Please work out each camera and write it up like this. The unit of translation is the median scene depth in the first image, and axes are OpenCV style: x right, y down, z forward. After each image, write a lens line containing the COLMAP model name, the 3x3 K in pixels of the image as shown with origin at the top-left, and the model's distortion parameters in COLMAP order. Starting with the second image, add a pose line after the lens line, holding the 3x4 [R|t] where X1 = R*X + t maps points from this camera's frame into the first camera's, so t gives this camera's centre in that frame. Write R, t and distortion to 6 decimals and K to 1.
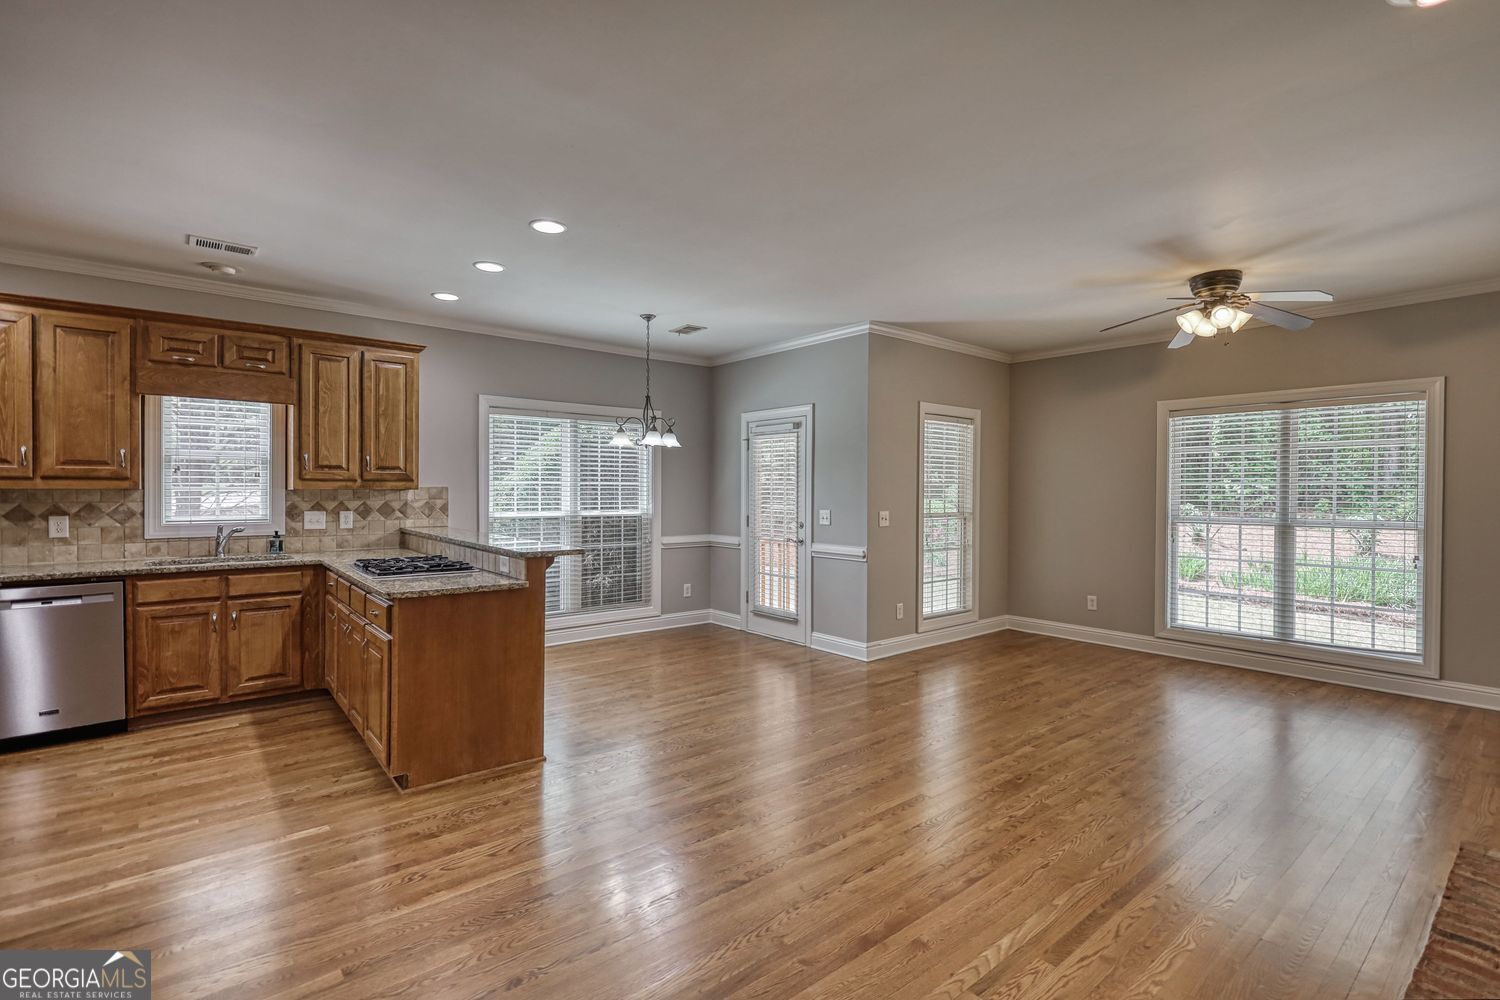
lens RADIAL K [[696.9, 0, 756.5], [0, 696.9, 500.5], [0, 0, 1]] dist [-0.000863, 0.000011]
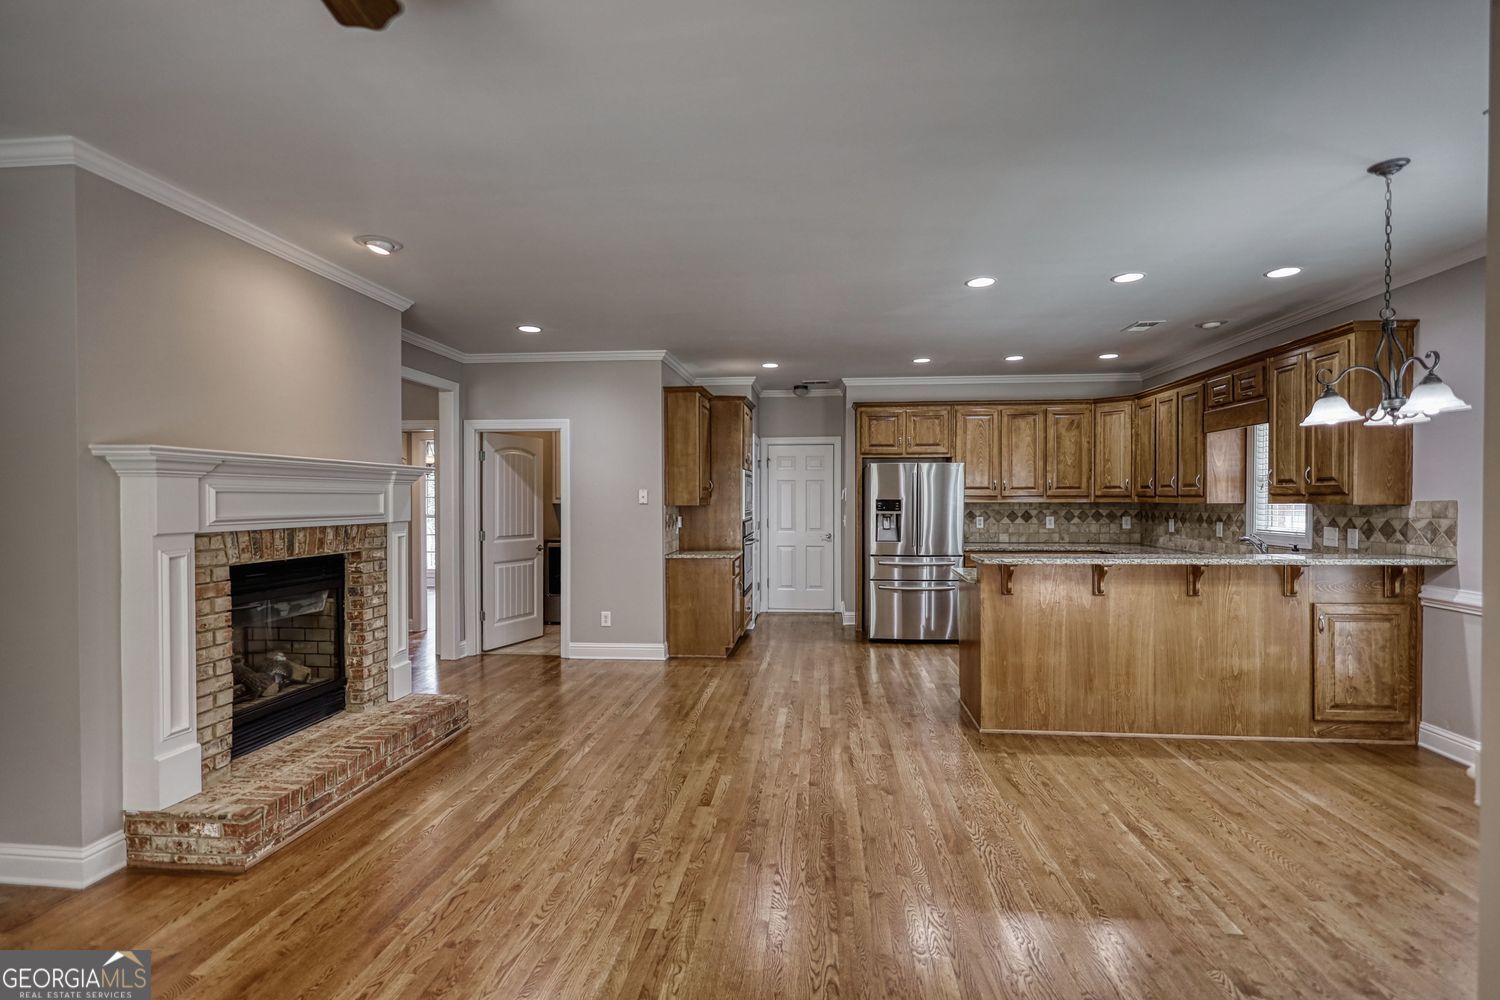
lens RADIAL K [[696.9, 0, 754.5], [0, 696.9, 503.5], [0, 0, 1]] dist [-0.000863, 0.000011]
pose [[-0.711274, 0.003933, -0.702903, 0.561015], [-0.007725, 0.999880, 0.013412, -0.022543], [0.702872, 0.014970, -0.711159, 1.096688]]
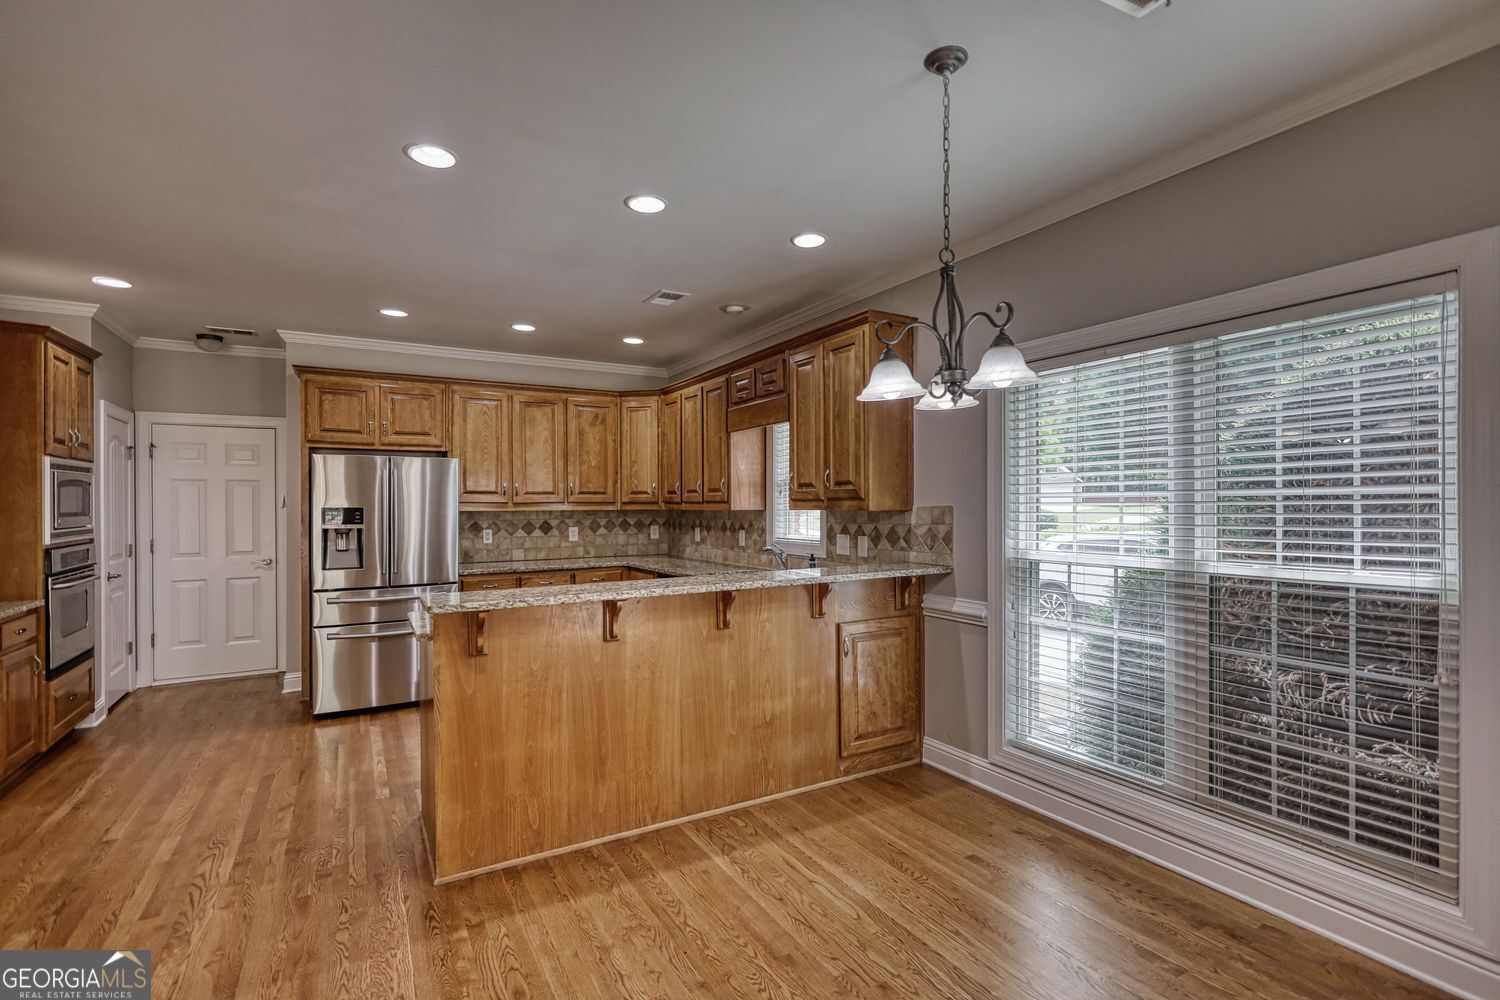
lens RADIAL K [[696.9, 0, 746.8], [0, 696.9, 504.7], [0, 0, 1]] dist [-0.000863, 0.000011]
pose [[-0.177063, -0.002193, -0.984197, 0.254509], [-0.005939, 0.999982, -0.001160, -0.020529], [0.984182, 0.005640, -0.177072, 1.014296]]
